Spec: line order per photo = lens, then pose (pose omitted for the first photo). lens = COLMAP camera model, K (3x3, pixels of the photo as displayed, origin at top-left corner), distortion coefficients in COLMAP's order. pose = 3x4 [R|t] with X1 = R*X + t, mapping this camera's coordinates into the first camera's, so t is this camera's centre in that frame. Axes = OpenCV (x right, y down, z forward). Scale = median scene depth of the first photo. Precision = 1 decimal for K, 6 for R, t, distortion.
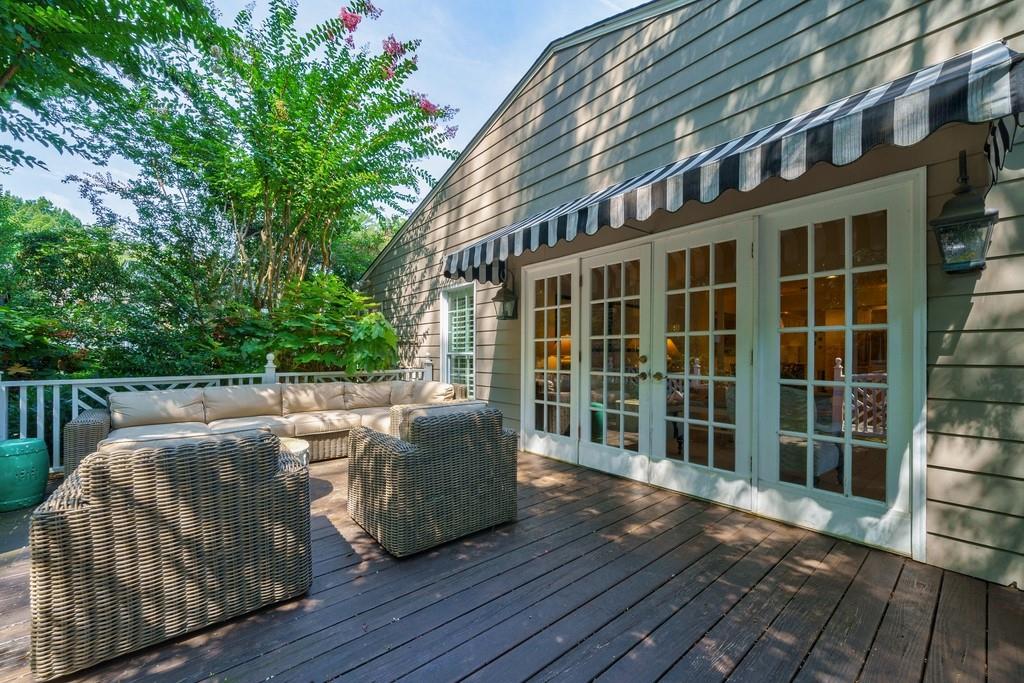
lens RADIAL K [[423.2, 0, 548.9], [0, 423.2, 357.4], [0, 0, 1]] dist [-0.003306, 0.000224]
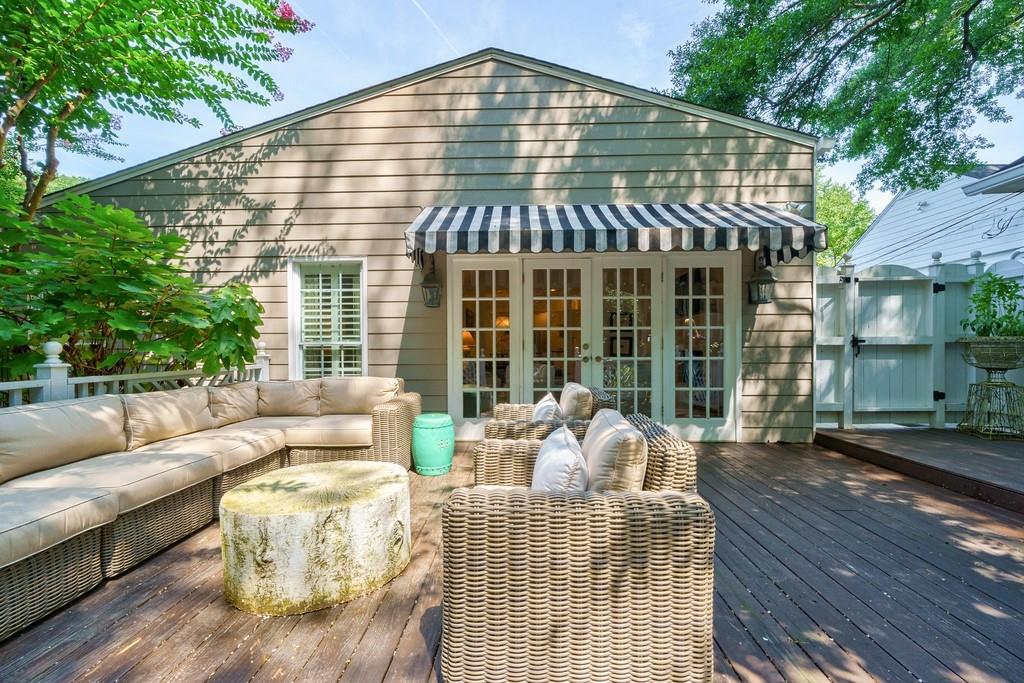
lens RADIAL K [[414.3, 0, 532.4], [0, 414.3, 355.6], [0, 0, 1]] dist [-0.001023, -0.000423]
pose [[0.658129, -0.022306, 0.752575, -0.763445], [0.011769, 0.999744, 0.019340, 0.005225], [-0.752813, -0.003871, 0.658223, 0.253583]]
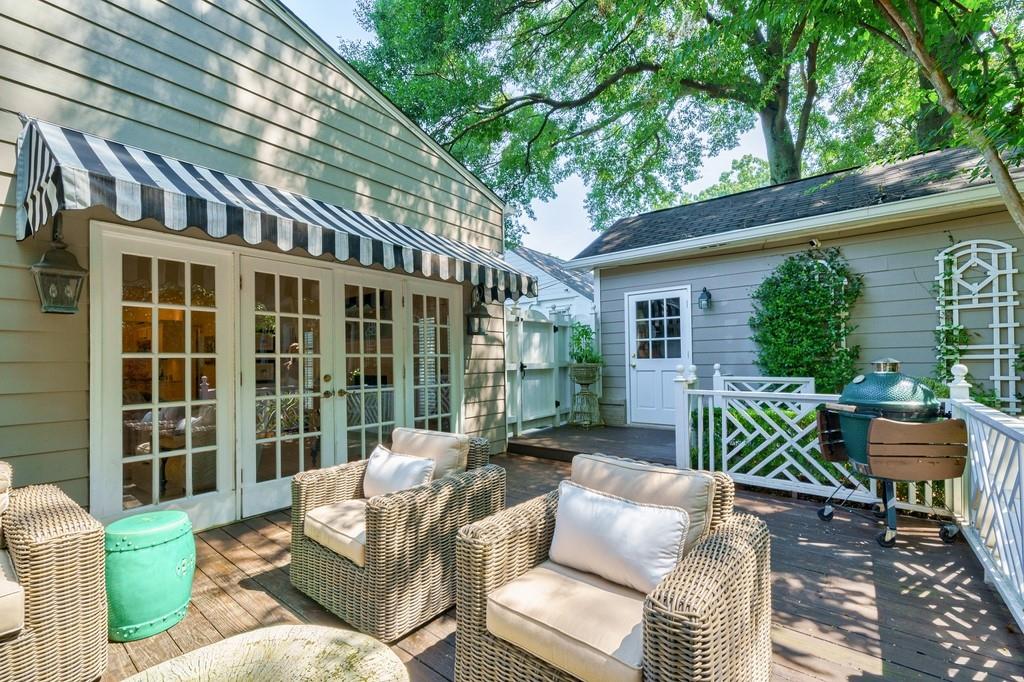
lens RADIAL K [[422.3, 0, 516.6], [0, 422.3, 357.9], [0, 0, 1]] dist [0.000317, 0.000388]
pose [[-0.170802, 0.009373, 0.985261, -0.797044], [0.018732, 0.999805, -0.006264, -0.027547], [-0.985127, 0.017386, -0.170944, 0.644365]]
